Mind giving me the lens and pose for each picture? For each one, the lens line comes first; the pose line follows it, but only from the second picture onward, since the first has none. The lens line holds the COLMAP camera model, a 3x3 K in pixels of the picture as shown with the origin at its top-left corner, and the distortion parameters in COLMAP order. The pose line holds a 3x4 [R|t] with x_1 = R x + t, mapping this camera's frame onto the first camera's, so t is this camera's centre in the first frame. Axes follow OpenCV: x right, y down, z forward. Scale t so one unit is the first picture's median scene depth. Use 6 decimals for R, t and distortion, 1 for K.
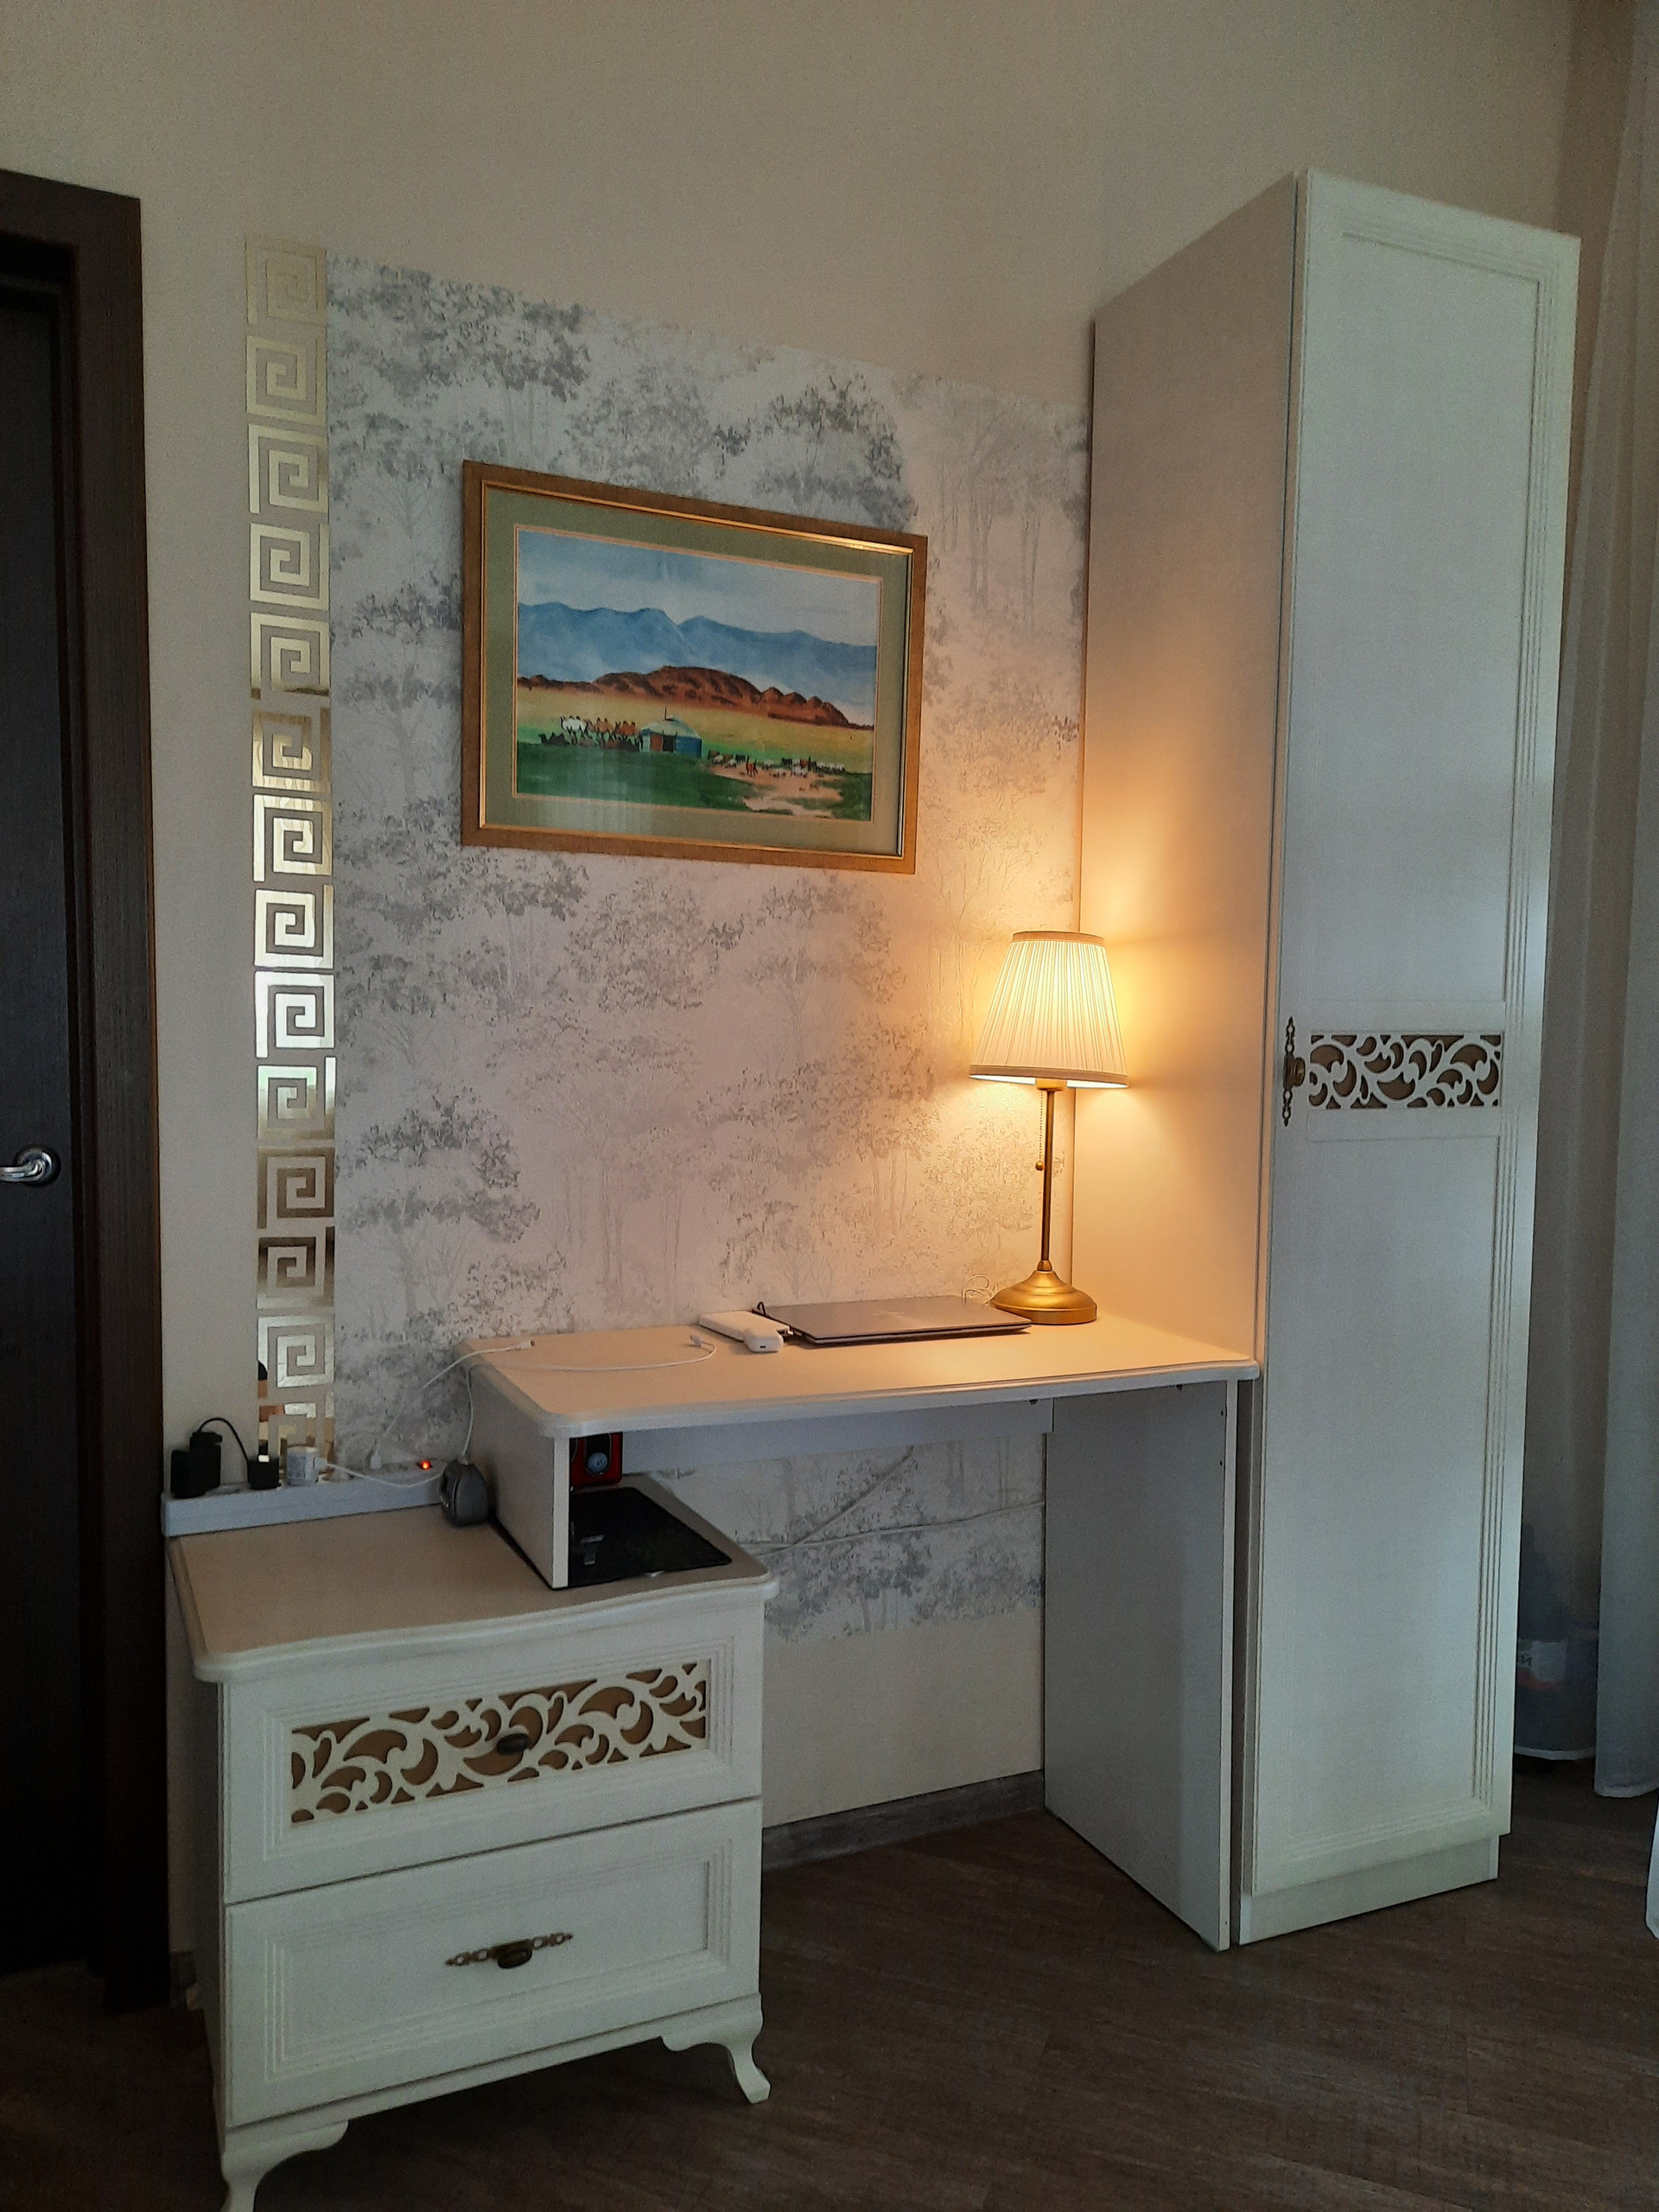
lens RADIAL K [[1642.7, 0, 838.2], [0, 1642.7, 1107.7], [0, 0, 1]] dist [0.045738, -0.024795]
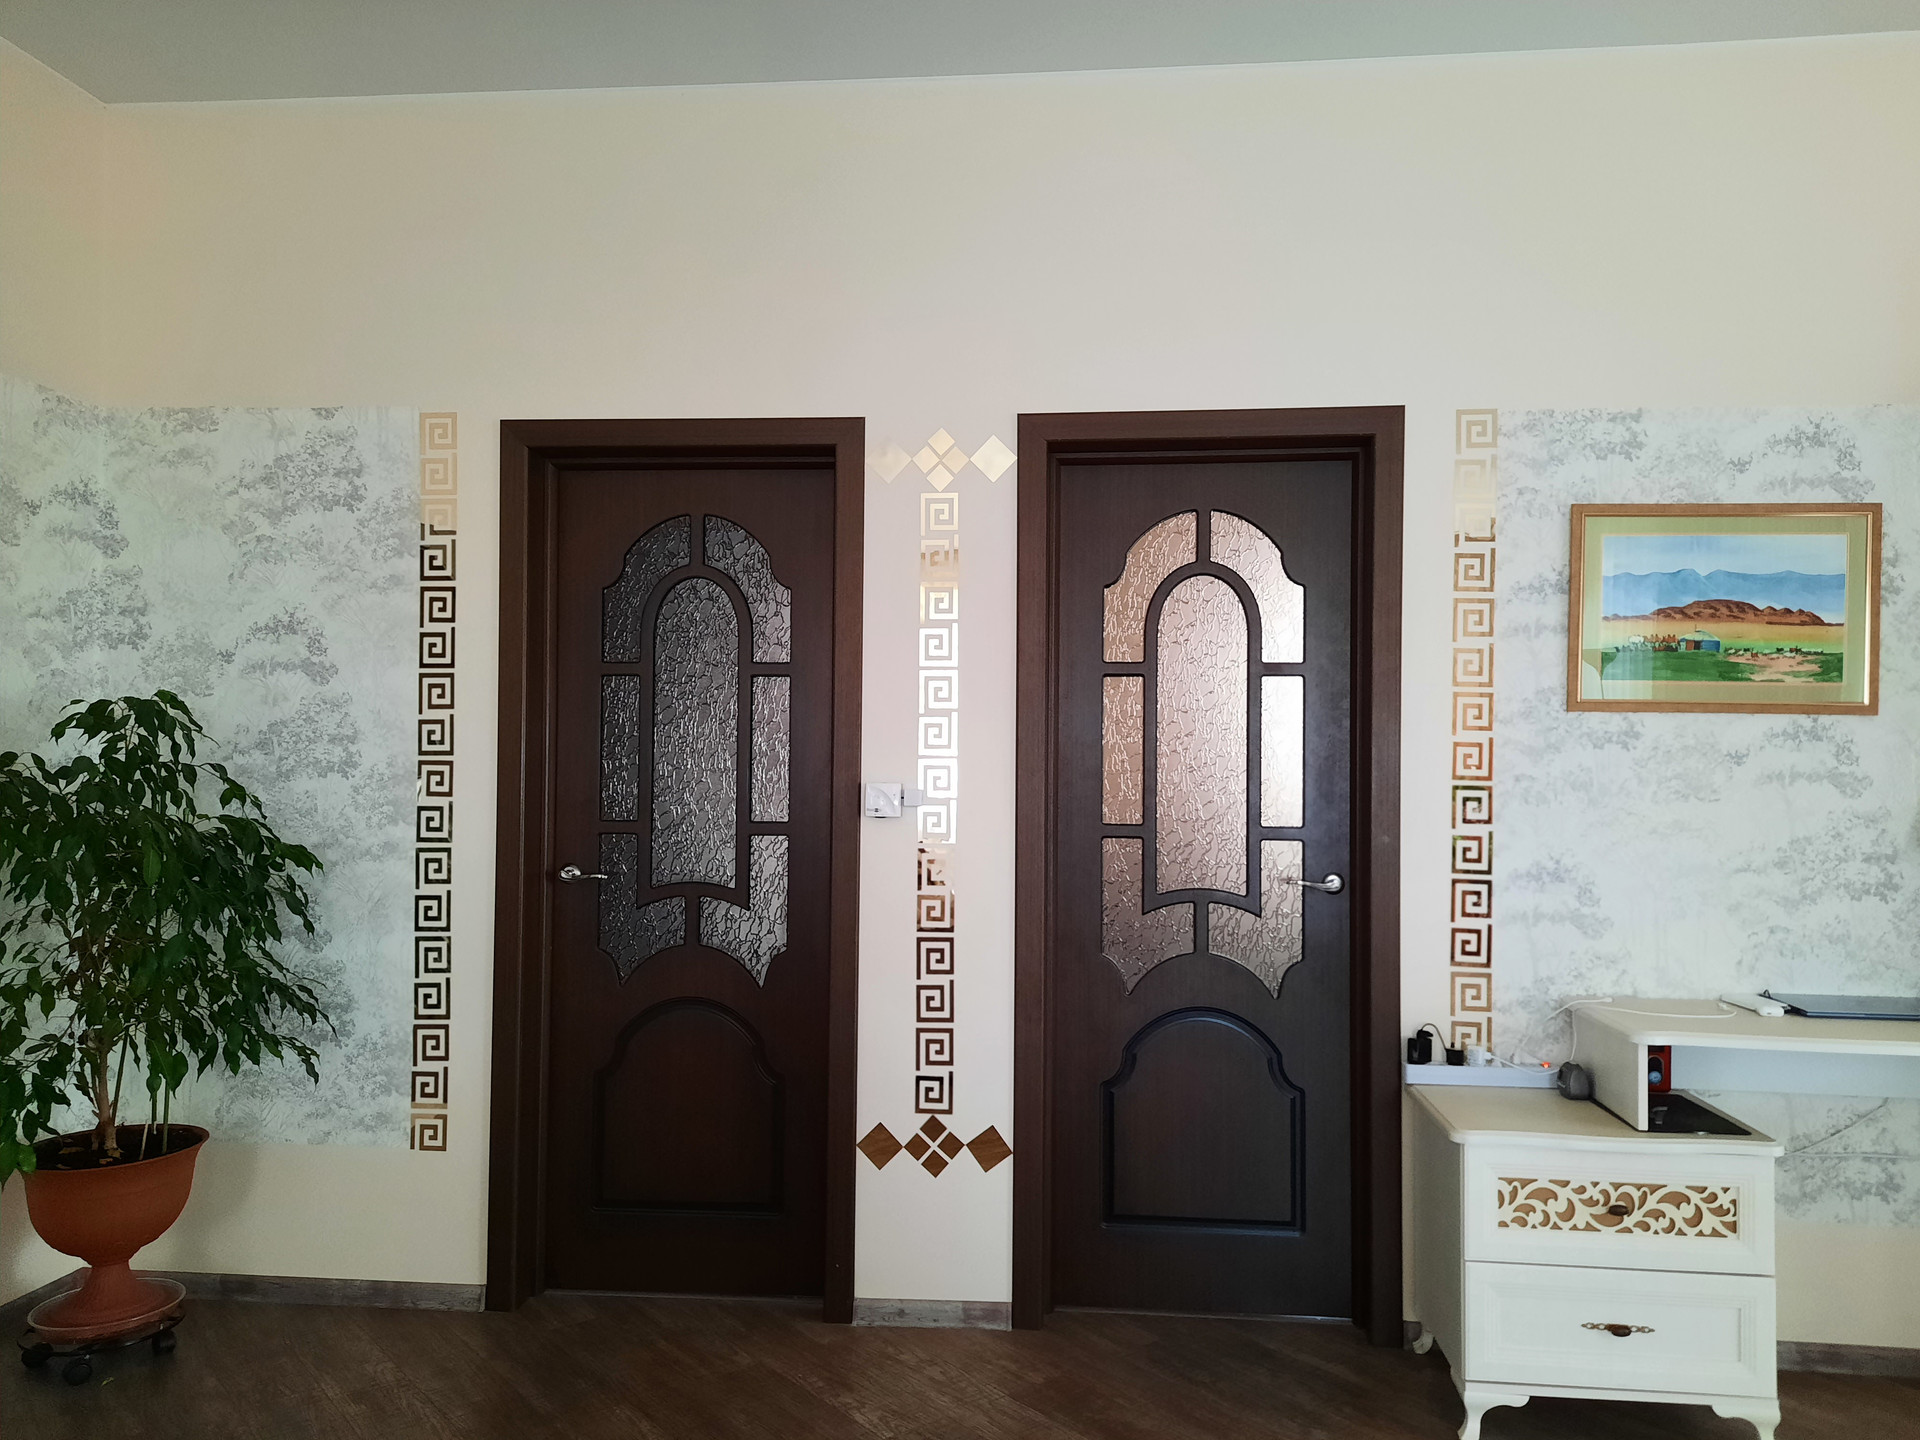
lens RADIAL K [[1425.9, 0, 975.0], [0, 1425.9, 735.9], [0, 0, 1]] dist [0.045738, -0.024795]
pose [[0.858313, -0.015146, -0.512902, 0.016422], [-0.023702, 0.997327, -0.069116, -0.011131], [0.512578, 0.071480, 0.855660, -0.635410]]
